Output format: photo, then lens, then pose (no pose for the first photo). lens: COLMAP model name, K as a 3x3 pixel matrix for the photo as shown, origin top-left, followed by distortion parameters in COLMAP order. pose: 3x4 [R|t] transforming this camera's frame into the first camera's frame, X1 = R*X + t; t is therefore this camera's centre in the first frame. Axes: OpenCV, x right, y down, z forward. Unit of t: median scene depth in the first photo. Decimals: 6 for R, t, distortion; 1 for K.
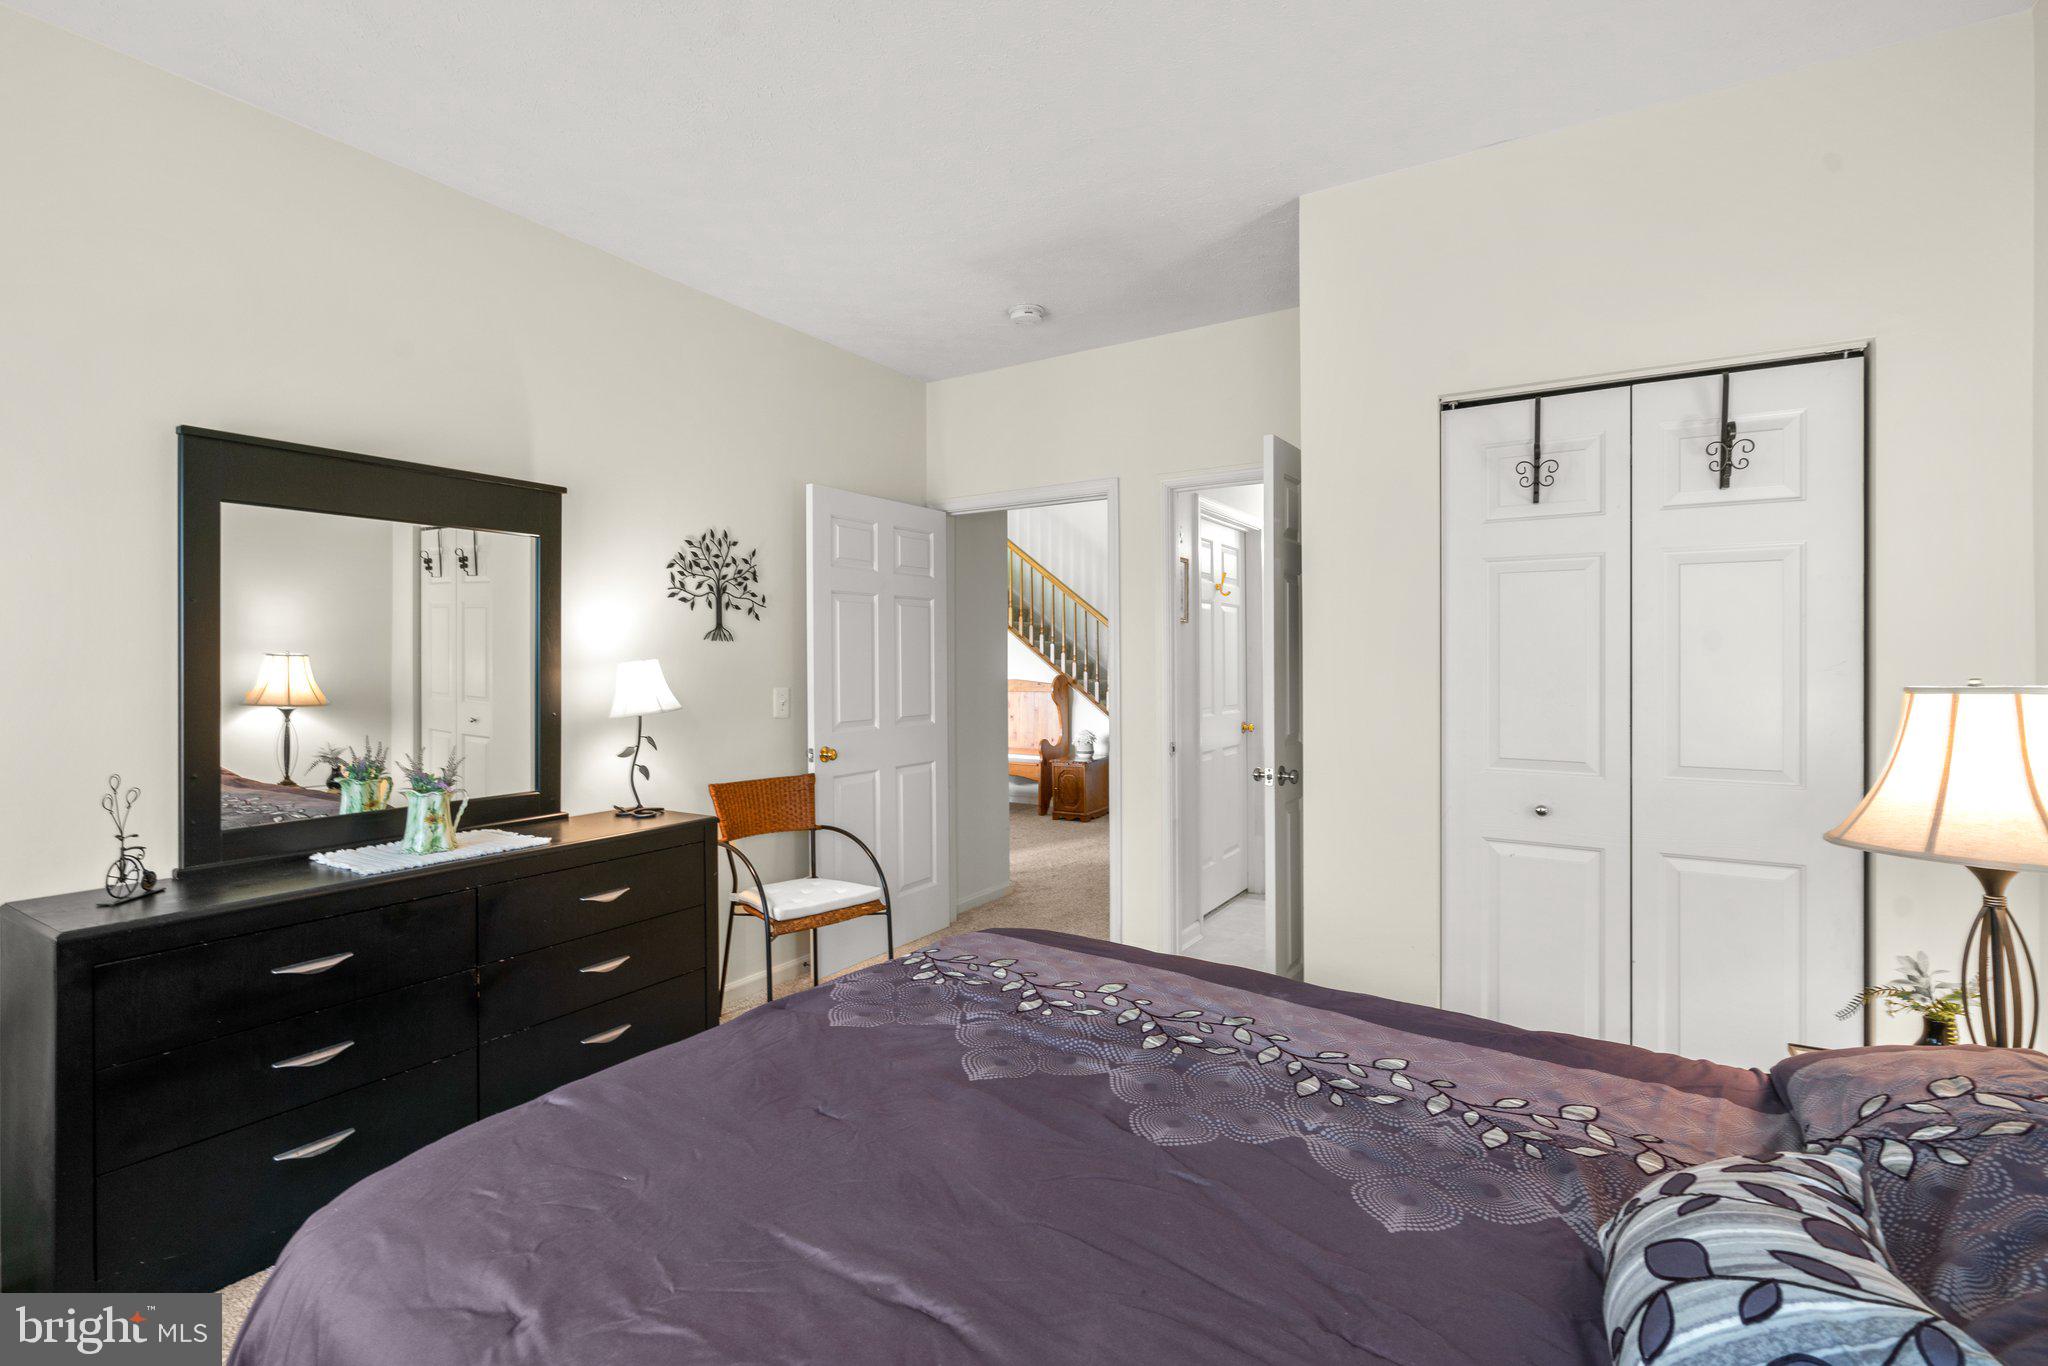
lens RADIAL K [[938.9, 0, 1020.0], [0, 938.9, 665.1], [0, 0, 1]] dist [-0.011061, 0.006490]
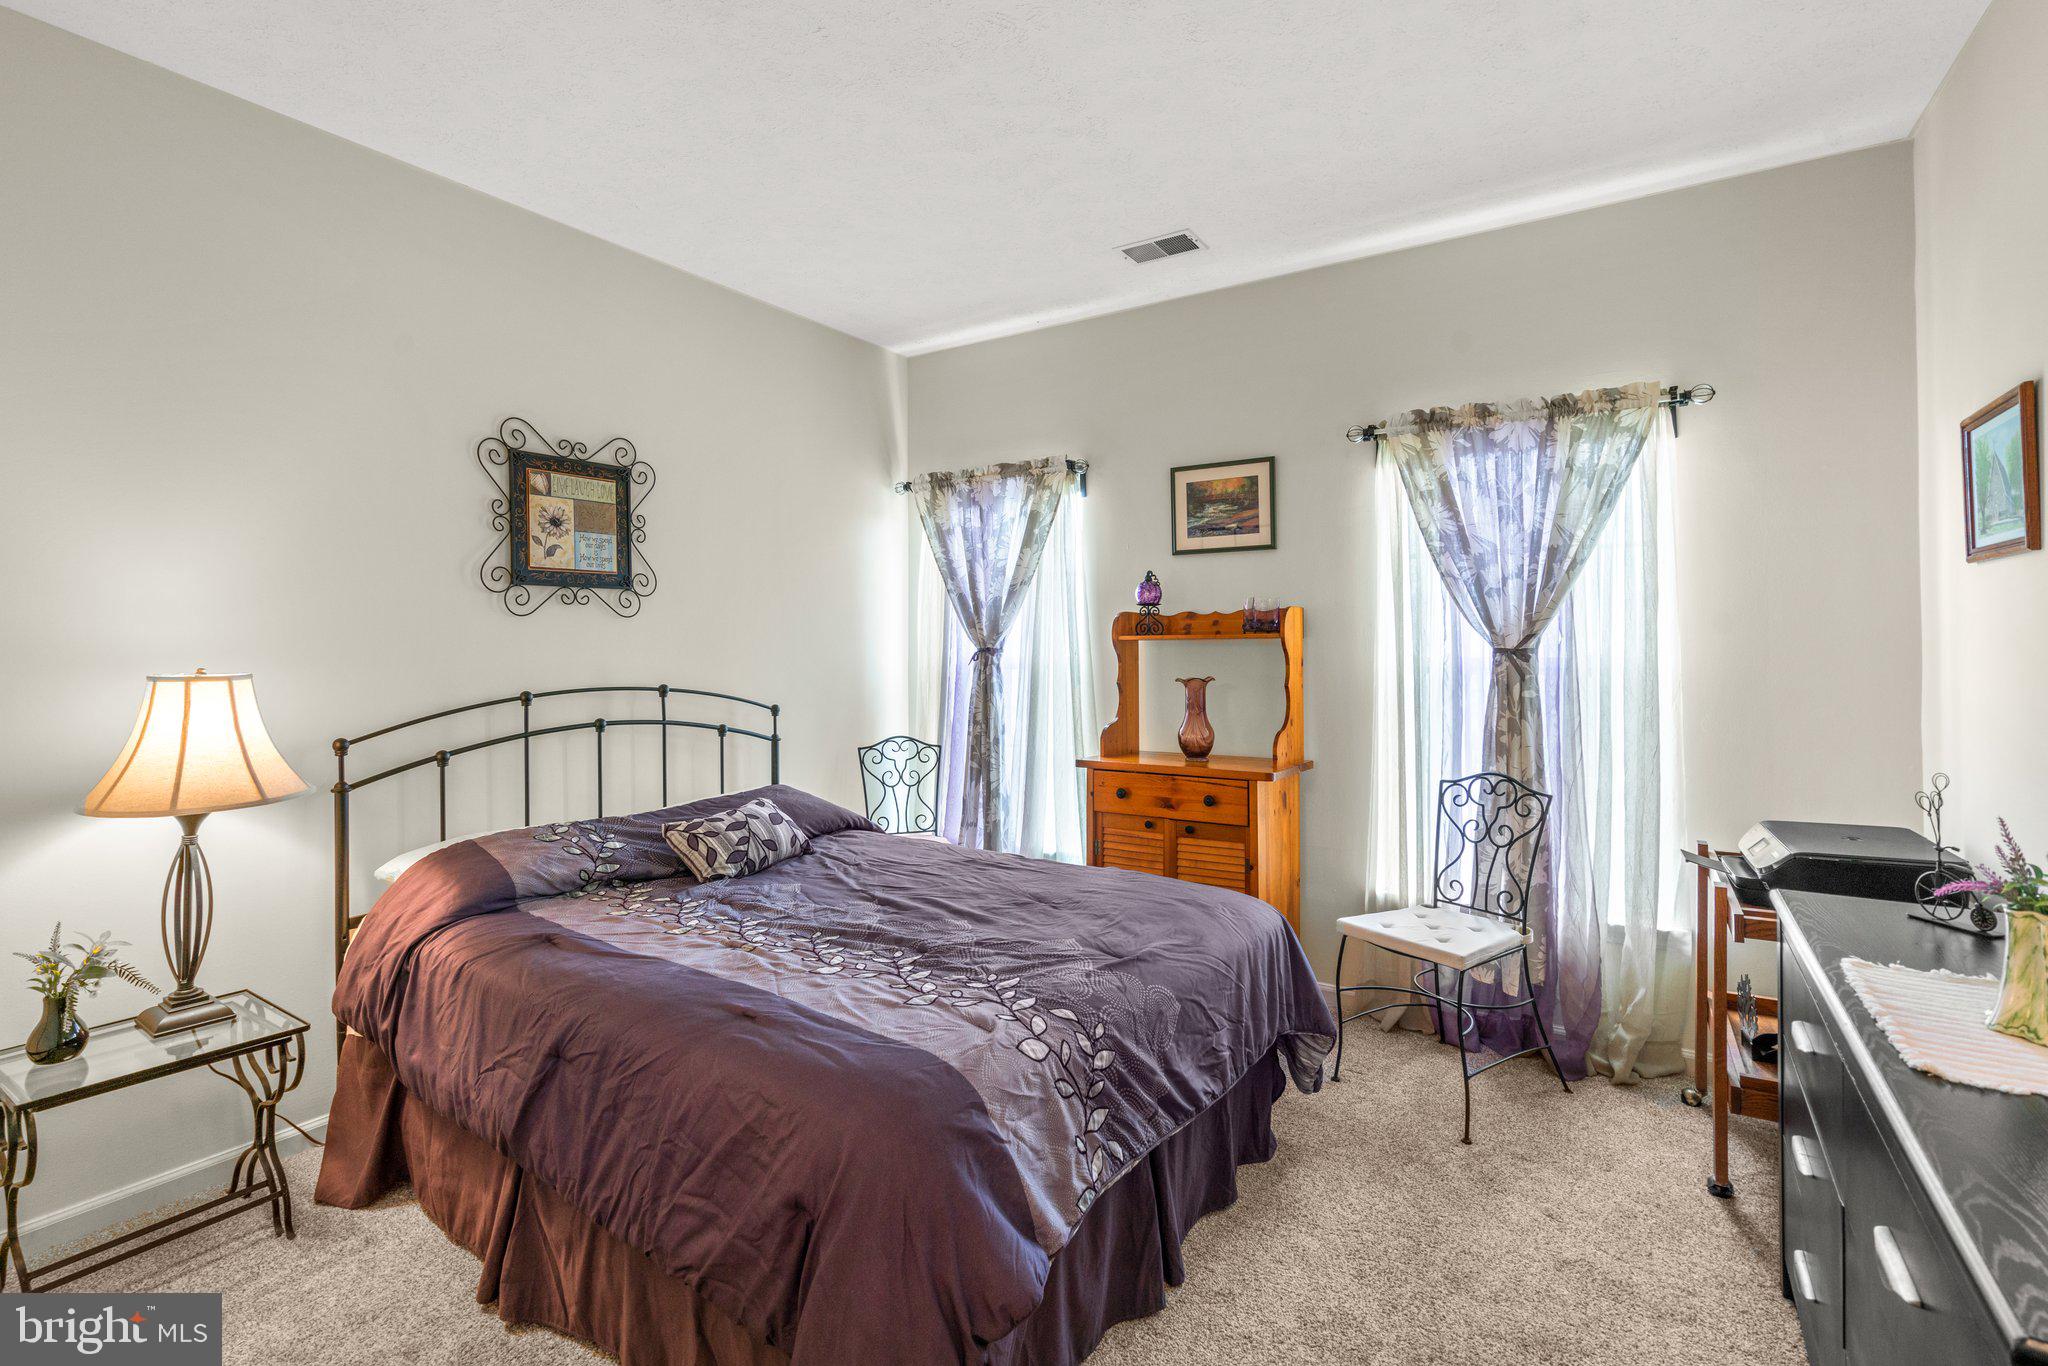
lens RADIAL K [[938.9, 0, 1038.3], [0, 938.9, 639.2], [0, 0, 1]] dist [-0.011061, 0.006490]
pose [[-0.999737, 0.005619, 0.022233, -0.169129], [0.005590, 0.999983, -0.001370, -0.015412], [-0.022240, -0.001246, -0.999752, 2.137394]]
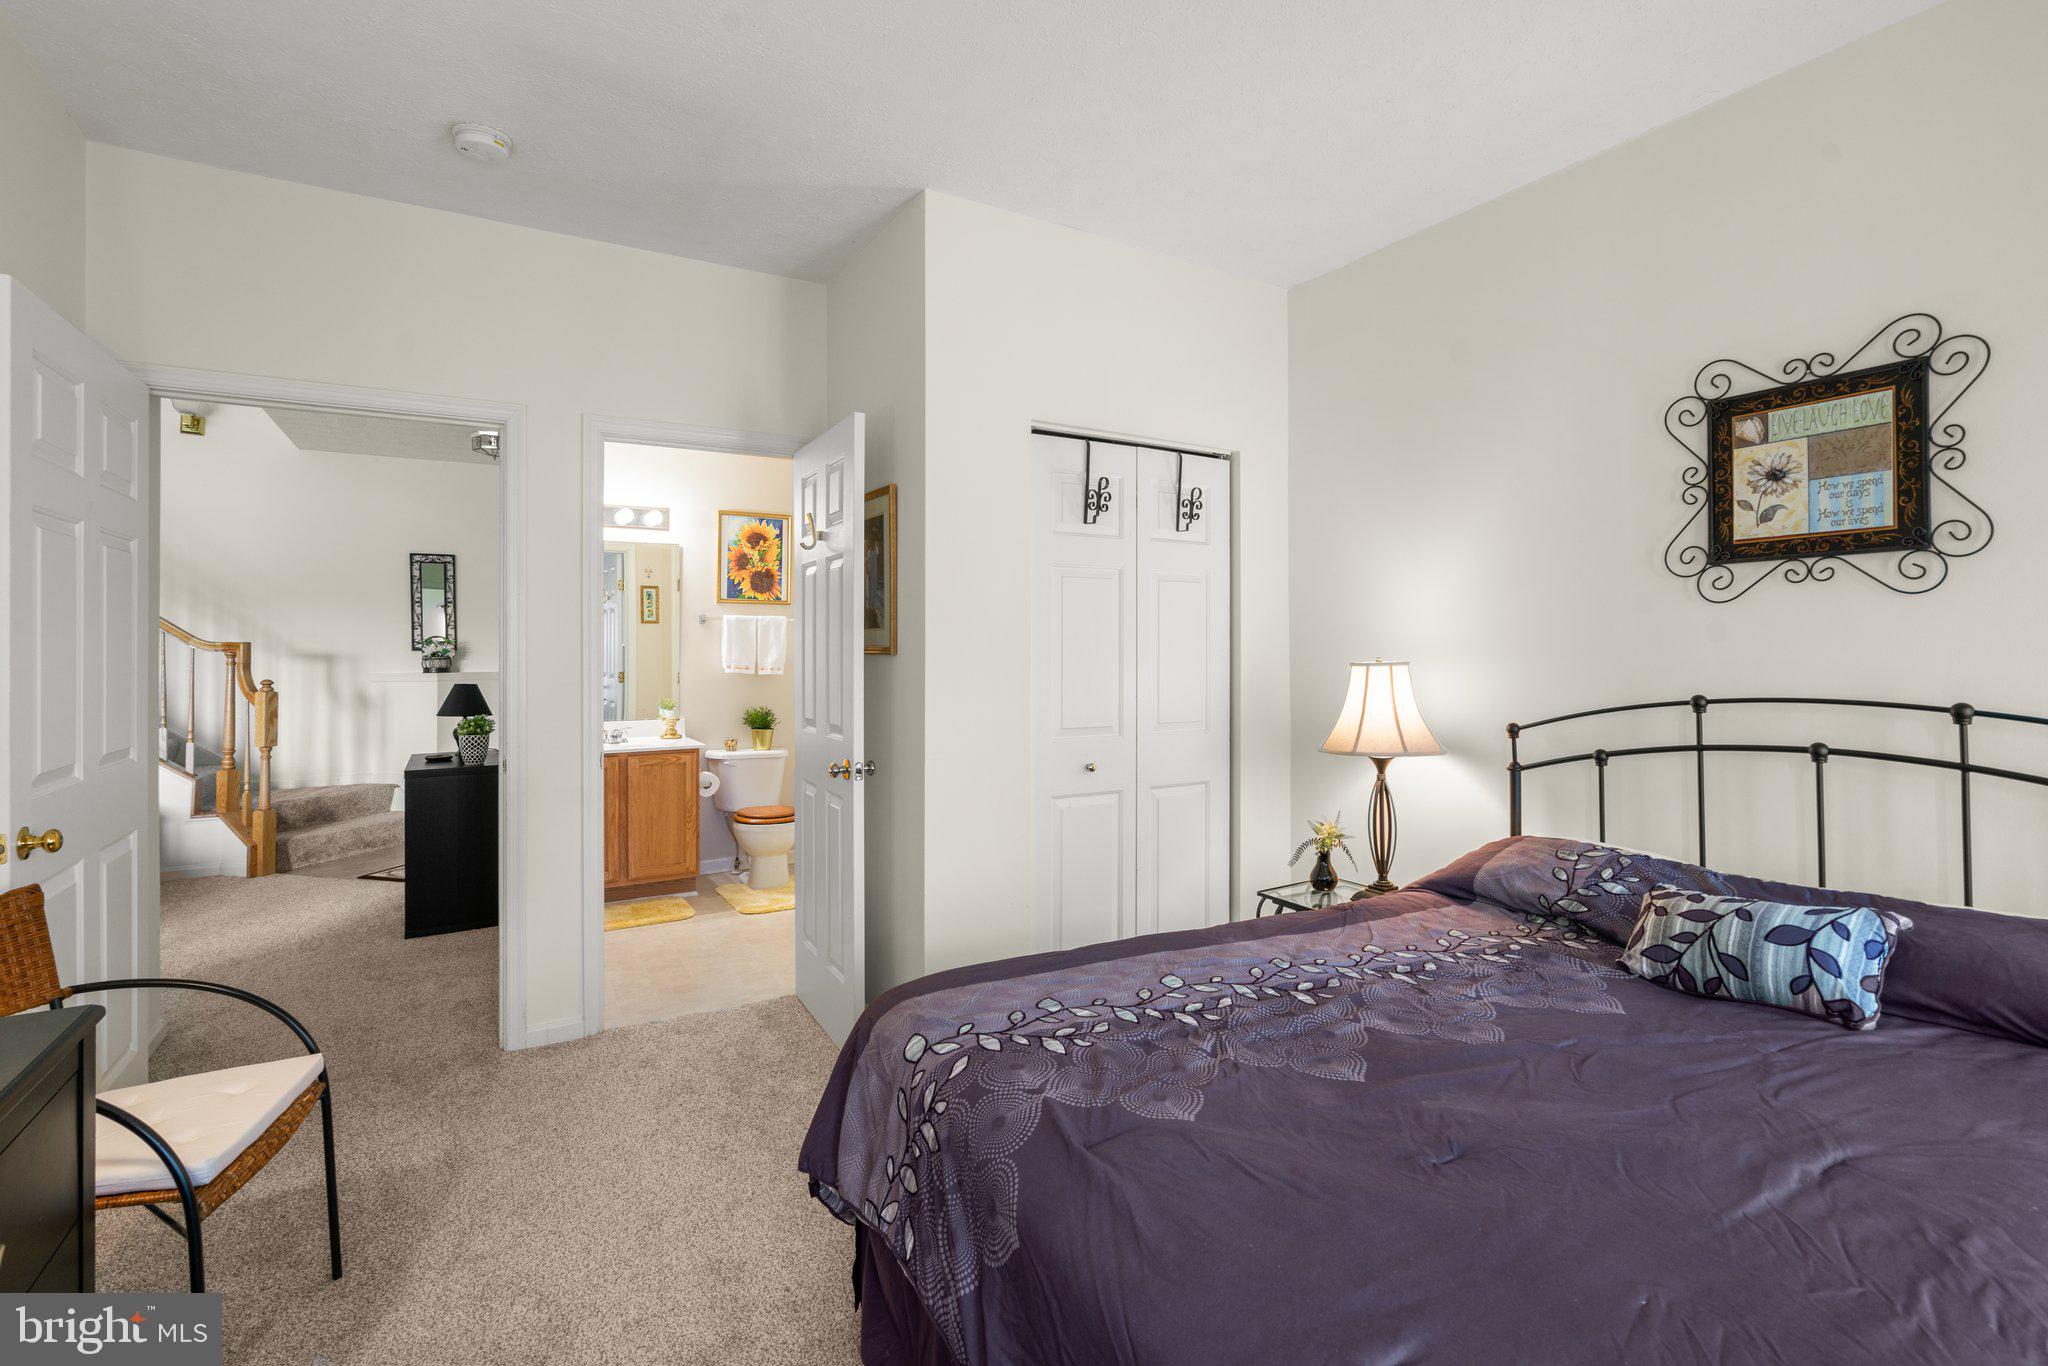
lens RADIAL K [[938.9, 0, 1028.5], [0, 938.9, 642.6], [0, 0, 1]] dist [-0.011061, 0.006490]
pose [[0.465280, 0.003678, 0.885156, -0.893564], [0.008592, 0.999925, -0.008671, -0.003196], [-0.885122, 0.011640, 0.465213, 0.711348]]
